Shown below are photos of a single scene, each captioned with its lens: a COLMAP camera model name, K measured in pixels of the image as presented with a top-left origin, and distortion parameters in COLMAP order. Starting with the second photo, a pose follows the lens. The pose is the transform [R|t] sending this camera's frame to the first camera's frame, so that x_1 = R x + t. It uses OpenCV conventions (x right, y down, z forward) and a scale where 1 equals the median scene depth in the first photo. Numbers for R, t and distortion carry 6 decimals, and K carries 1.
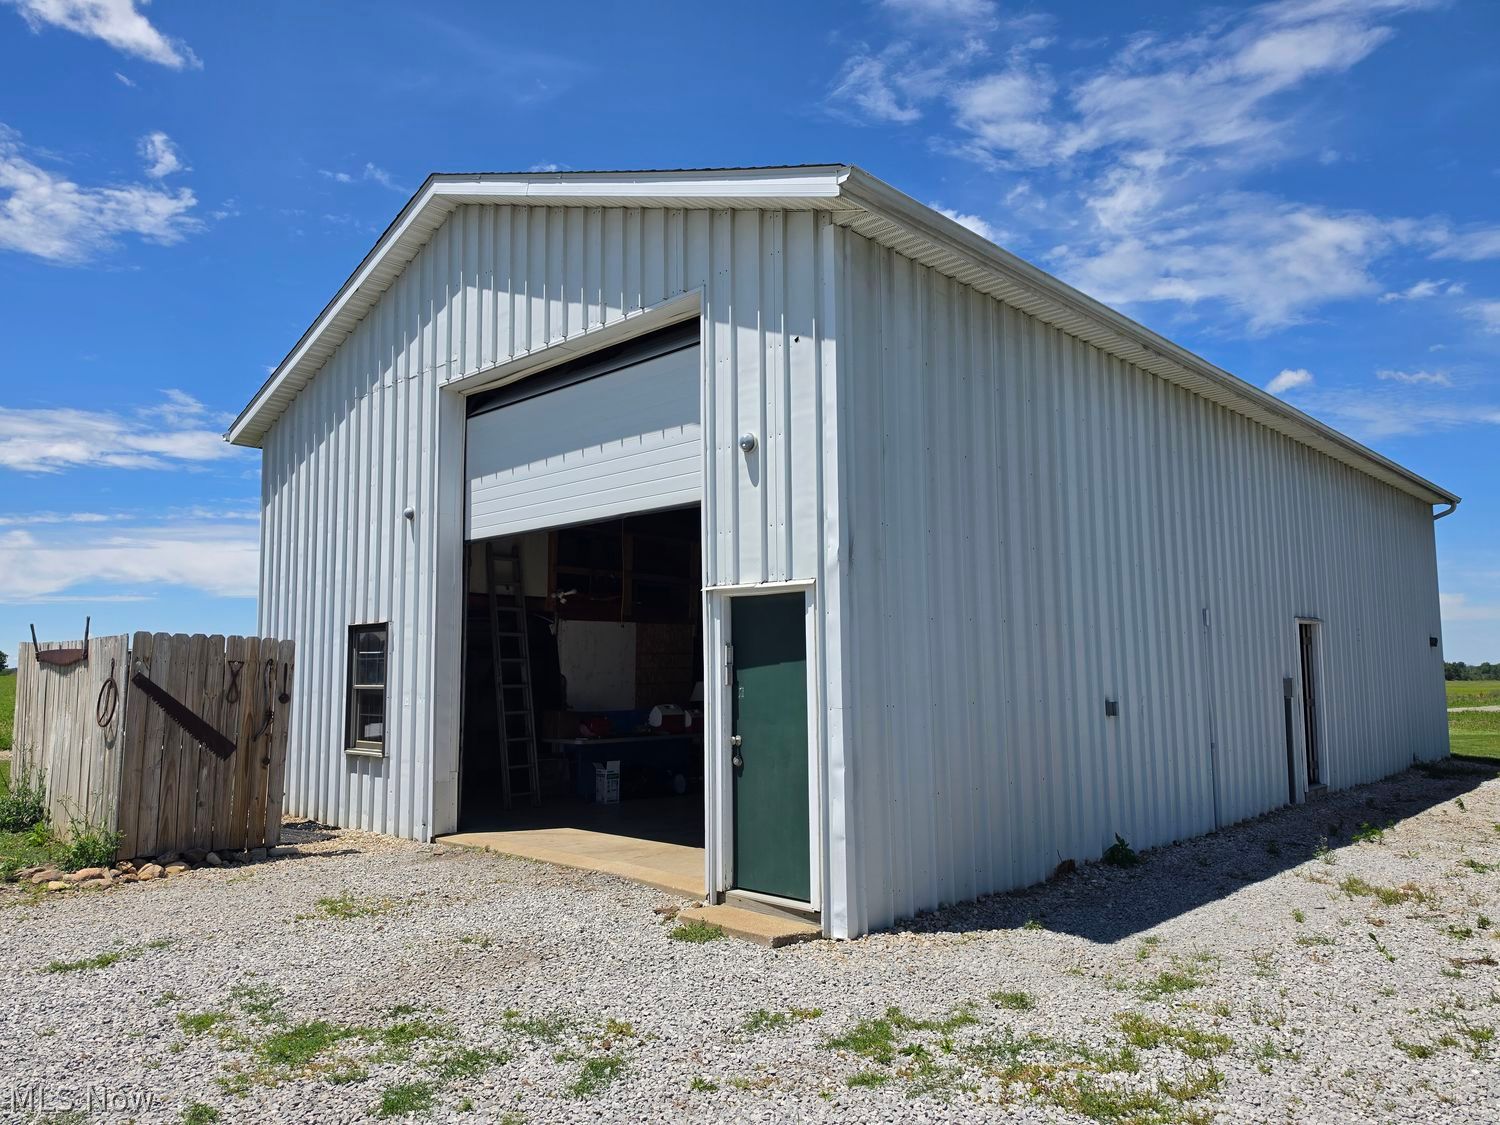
lens RADIAL K [[1037.2, 0, 743.8], [0, 1037.2, 573.4], [0, 0, 1]] dist [0.045163, -0.045609]
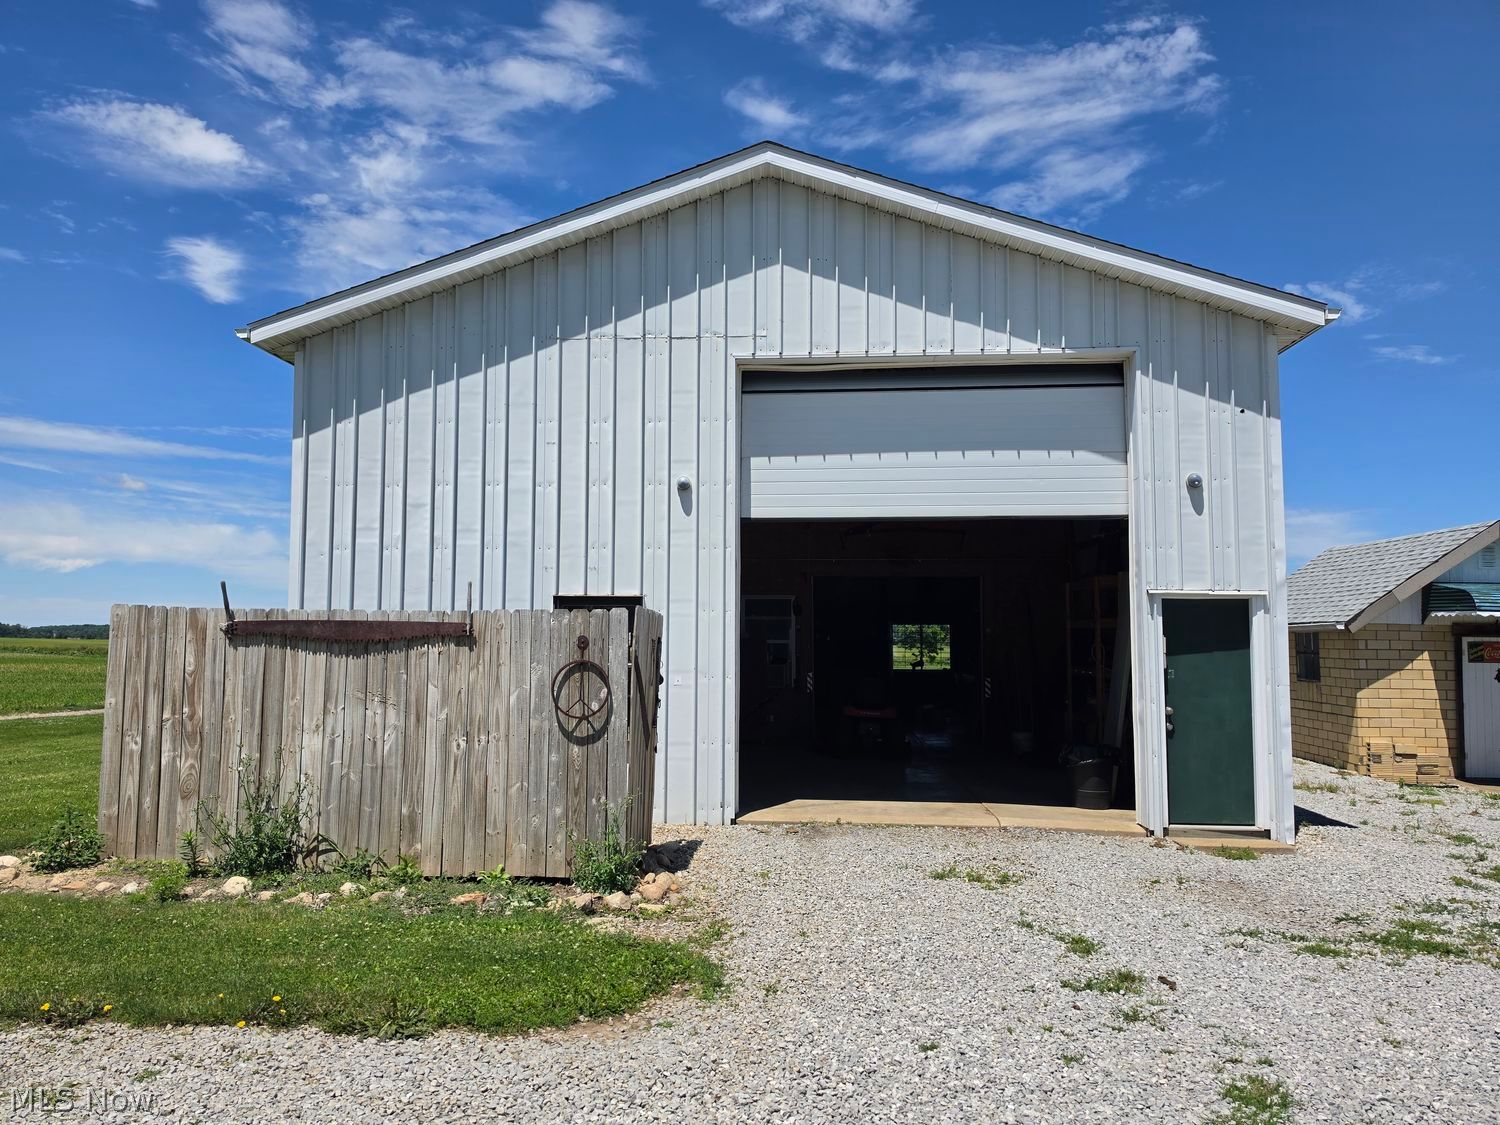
lens RADIAL K [[1037.2, 0, 736.0], [0, 1037.2, 557.8], [0, 0, 1]] dist [0.045163, -0.045609]
pose [[0.771982, 0.057202, 0.633065, -1.160145], [-0.069232, 0.997584, -0.005714, 0.015506], [-0.631863, -0.039417, 0.774077, 0.318637]]
